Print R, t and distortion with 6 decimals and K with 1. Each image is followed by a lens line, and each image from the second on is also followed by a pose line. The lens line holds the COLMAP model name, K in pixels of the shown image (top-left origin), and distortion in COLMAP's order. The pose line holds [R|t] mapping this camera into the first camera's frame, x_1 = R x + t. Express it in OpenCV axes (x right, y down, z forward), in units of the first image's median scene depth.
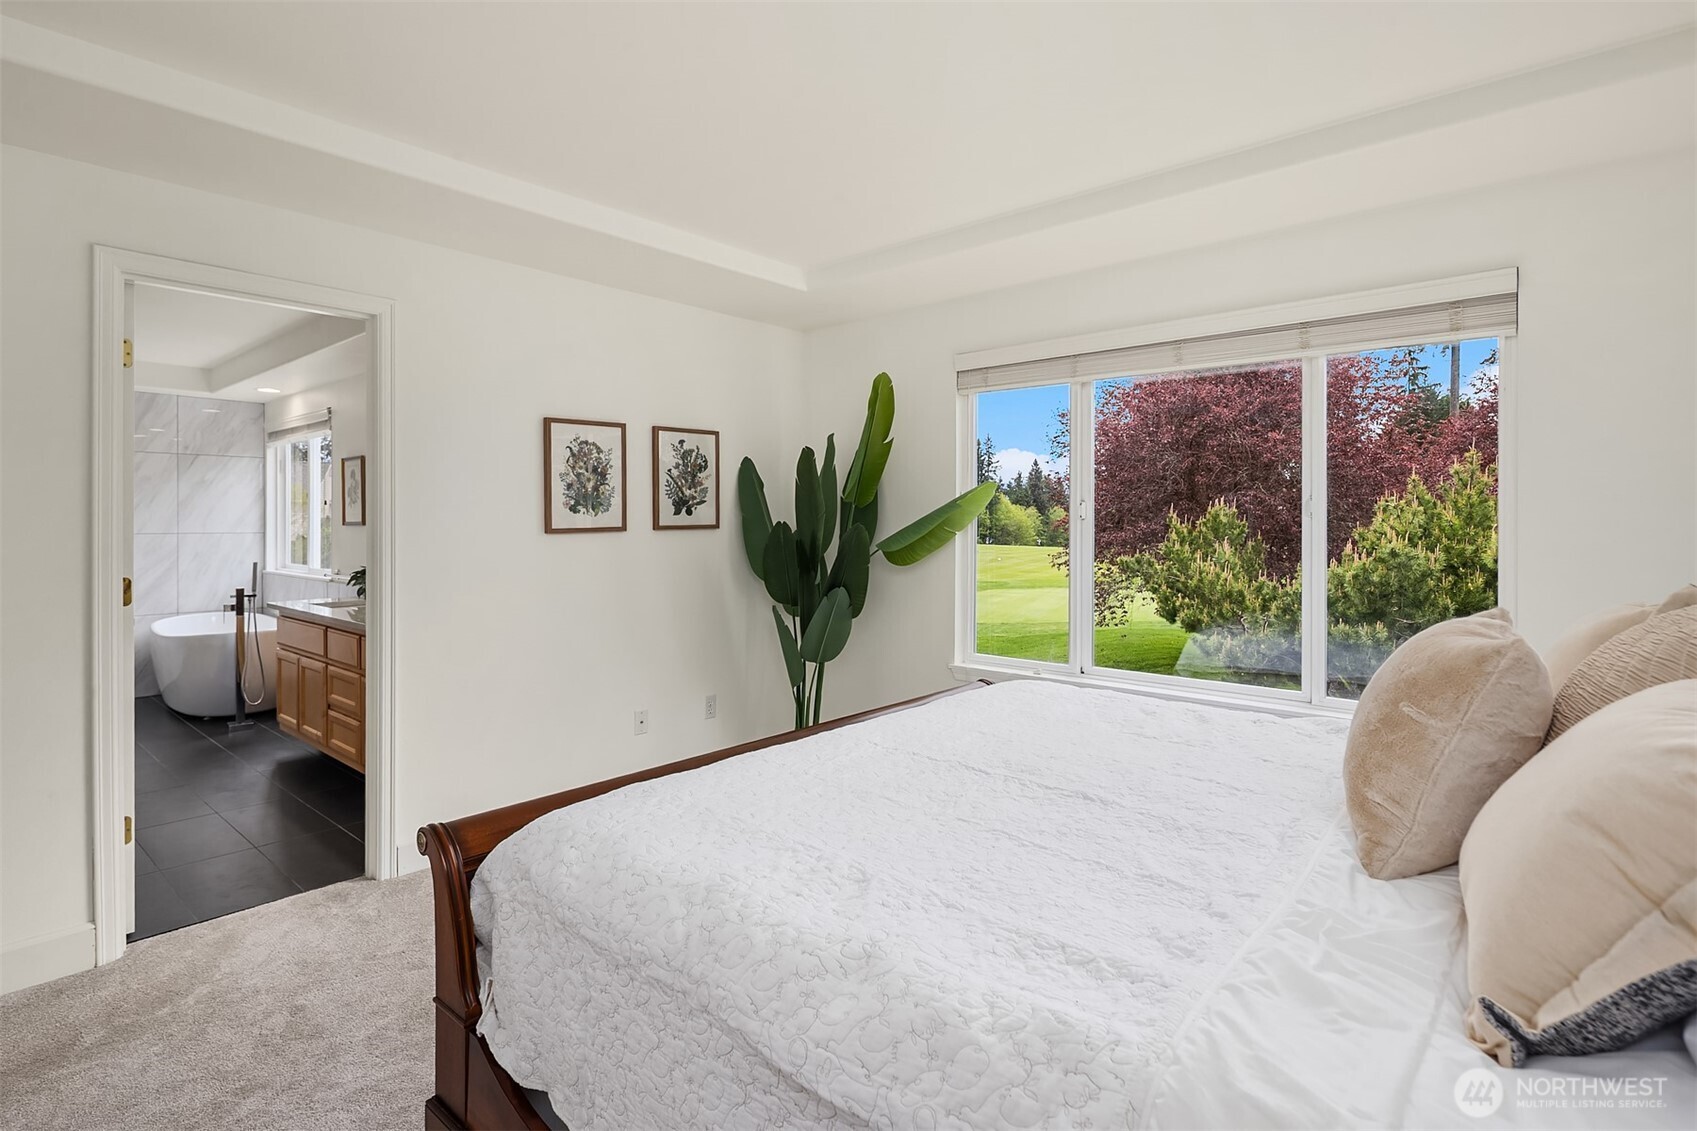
lens RADIAL K [[827.8, 0, 857.1], [0, 827.8, 518.9], [0, 0, 1]] dist [0.000634, -0.005322]
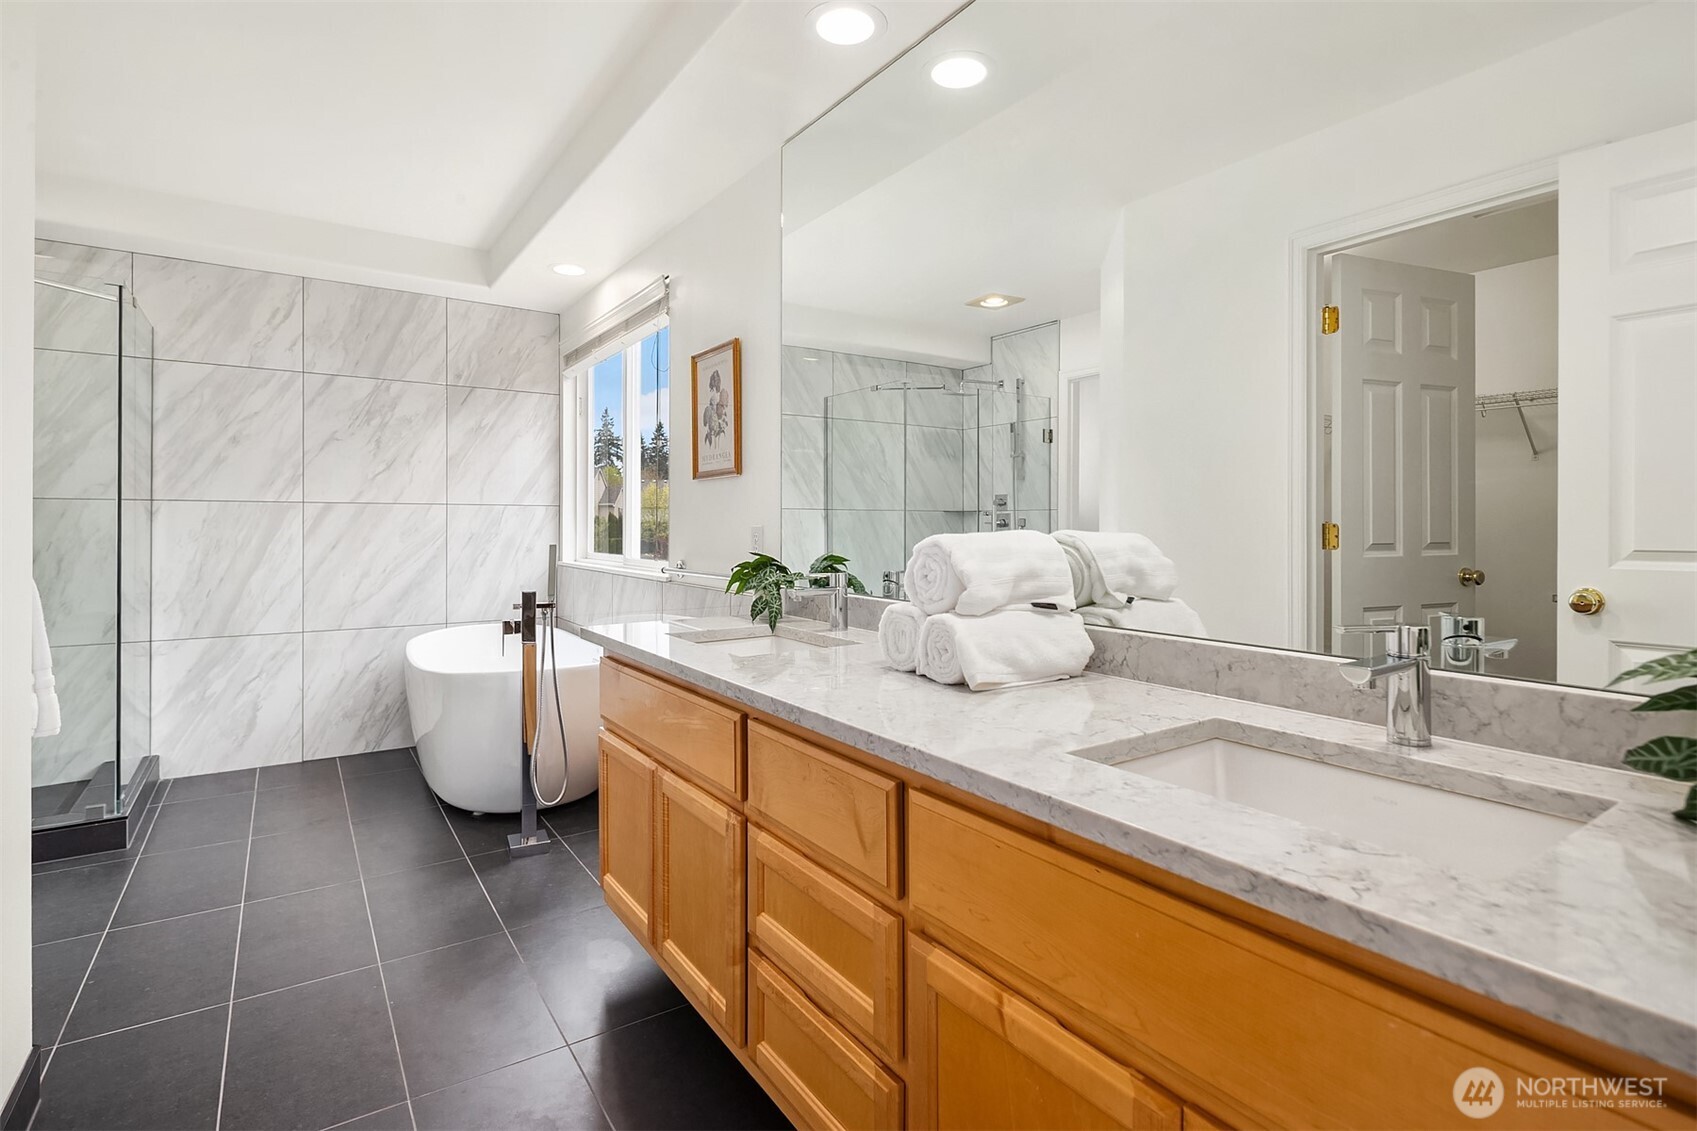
lens RADIAL K [[827.8, 0, 868.5], [0, 827.8, 530.5], [0, 0, 1]] dist [0.000634, -0.005322]
pose [[0.969152, 0.007096, -0.246361, -0.374711], [-0.005142, 0.999950, 0.008573, 0.035910], [0.246410, -0.007042, 0.969140, 0.498989]]
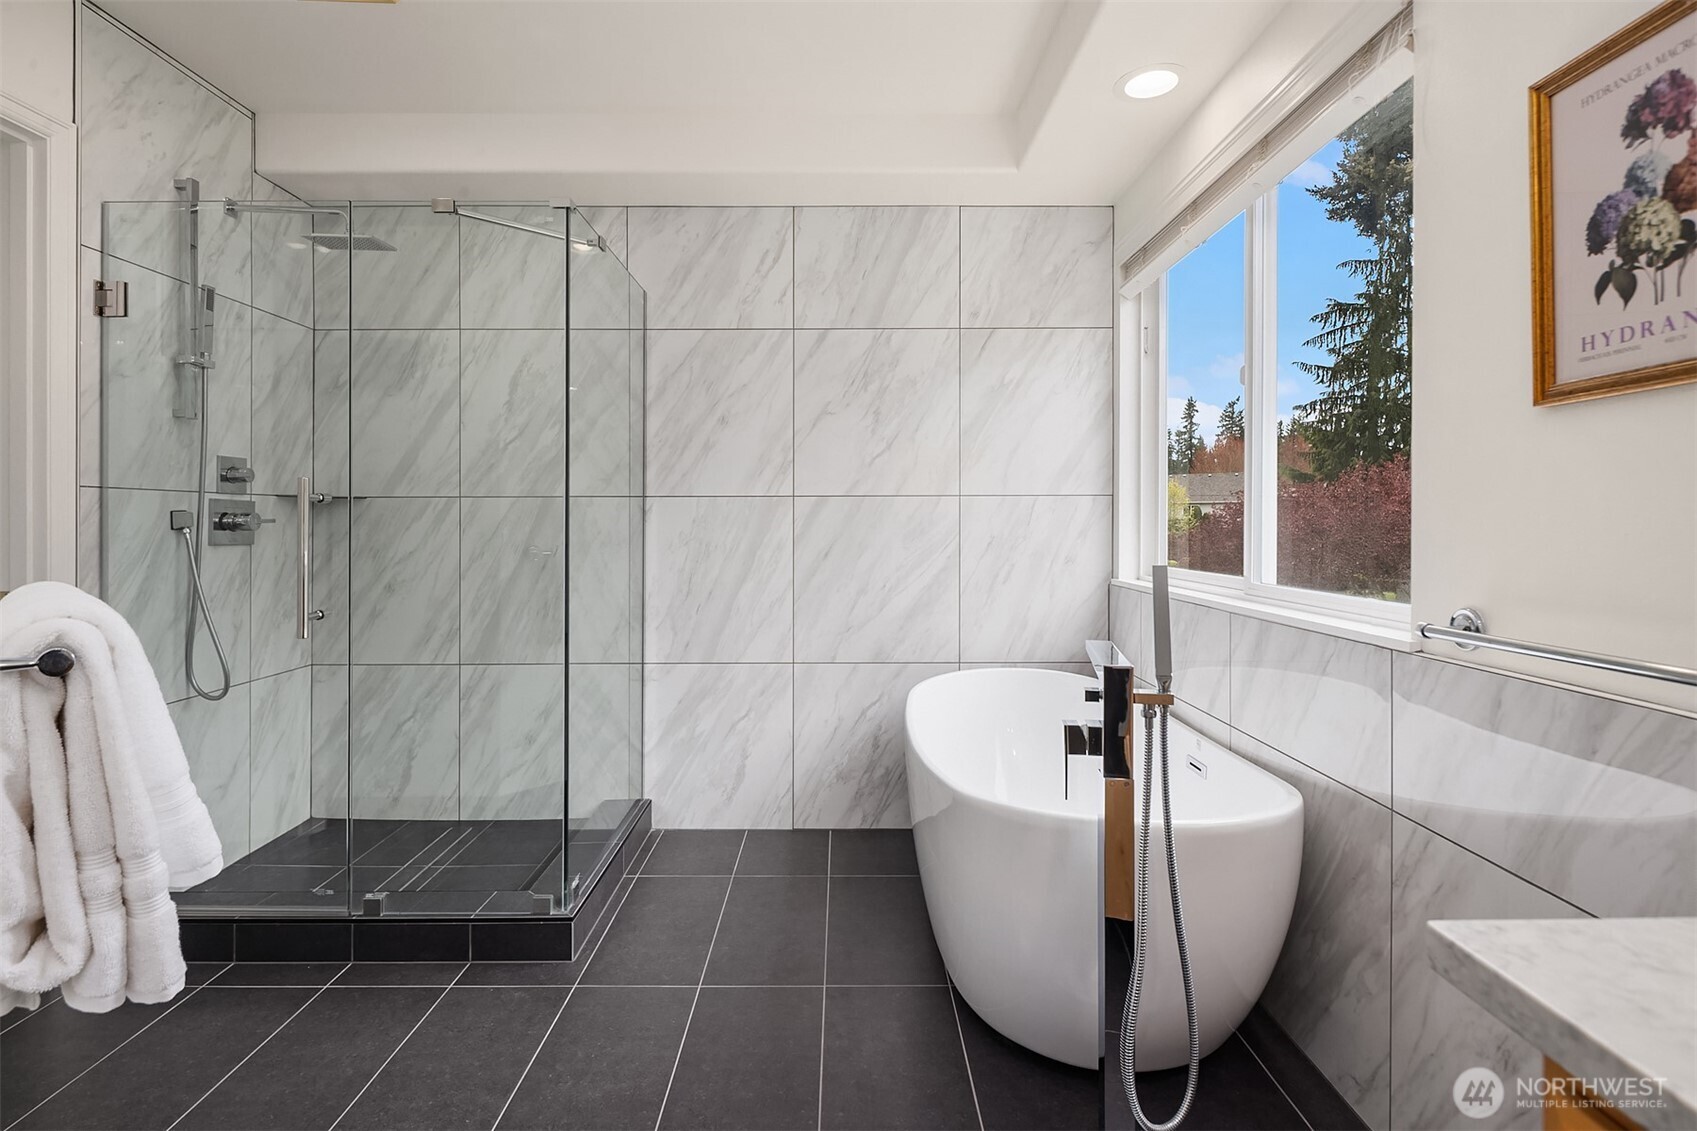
lens RADIAL K [[827.8, 0, 847.4], [0, 827.8, 531.2], [0, 0, 1]] dist [0.000634, -0.005322]
pose [[0.656574, 0.008816, -0.754210, -0.577524], [0.000694, 0.999924, 0.012293, 0.036840], [0.754262, -0.008594, 0.656518, 0.729454]]
